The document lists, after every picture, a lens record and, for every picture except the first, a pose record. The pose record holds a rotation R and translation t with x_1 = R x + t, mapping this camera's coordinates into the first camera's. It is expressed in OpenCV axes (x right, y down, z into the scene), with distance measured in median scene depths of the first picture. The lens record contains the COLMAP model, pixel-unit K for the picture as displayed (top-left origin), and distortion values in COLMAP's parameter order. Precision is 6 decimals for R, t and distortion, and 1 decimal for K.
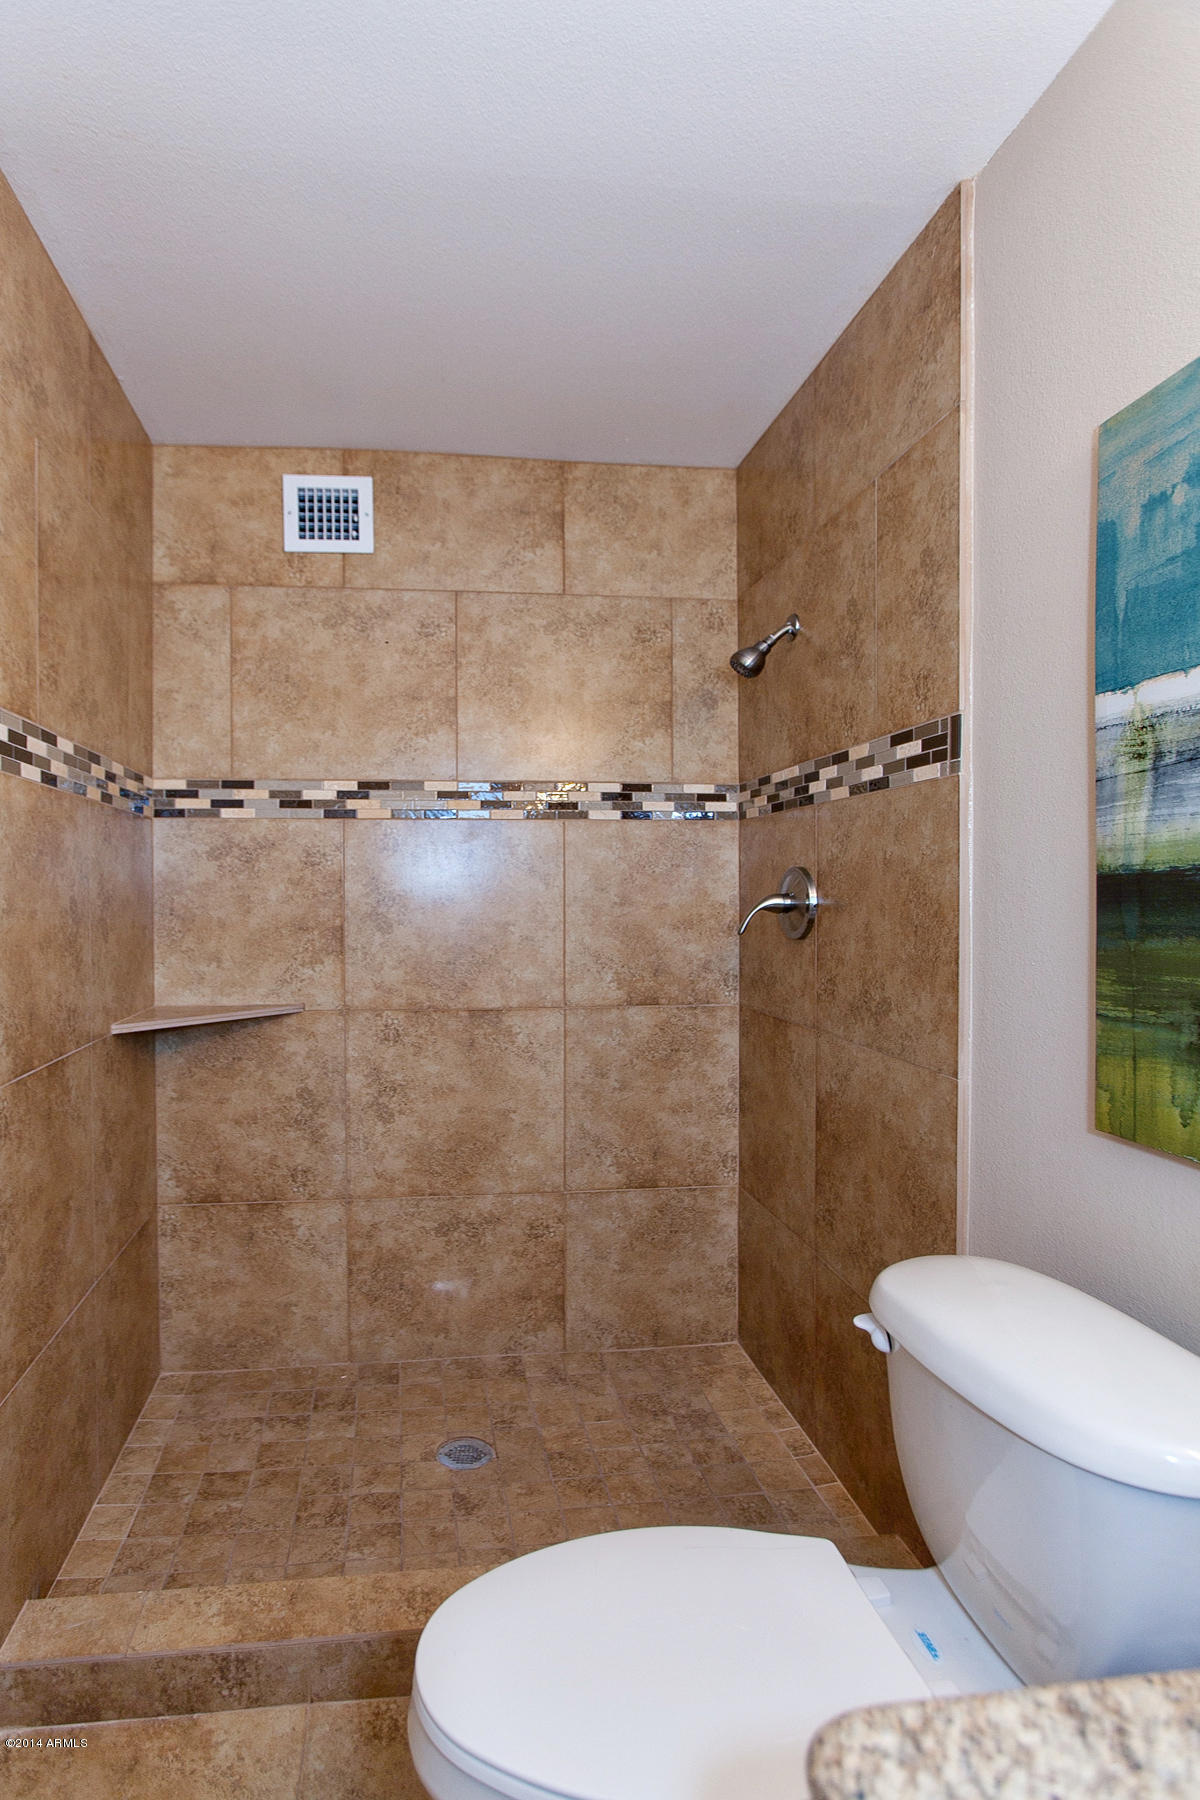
lens RADIAL K [[860.5, 0, 600.0], [0, 860.5, 900.0], [0, 0, 1]] dist [-0.034266, 0.020988]
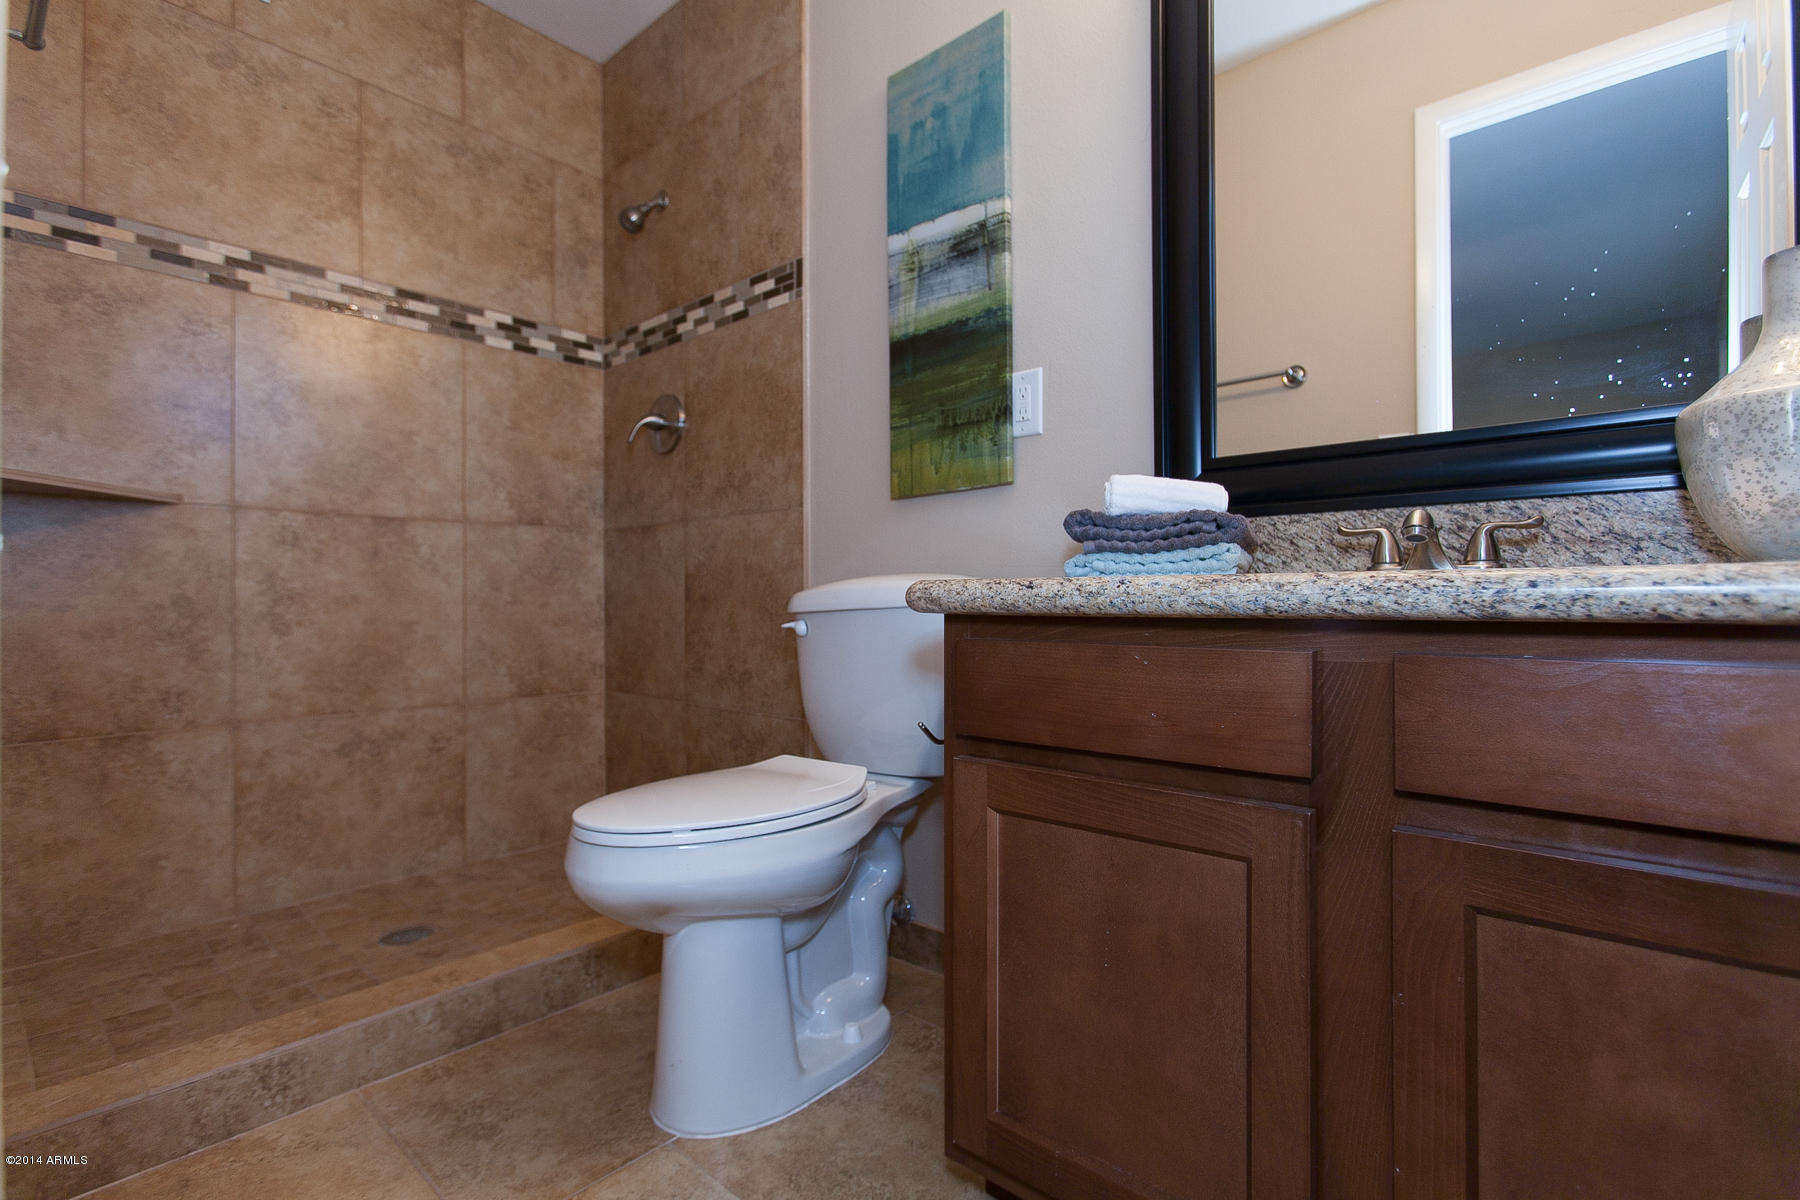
lens RADIAL K [[698.2, 0, 900.0], [0, 698.2, 600.0], [0, 0, 1]] dist [-0.004502, 0.003517]
pose [[0.758261, -0.111185, 0.642400, -0.254777], [0.069535, 0.993522, 0.089880, 0.225688], [-0.648232, -0.023484, 0.761080, -0.108173]]
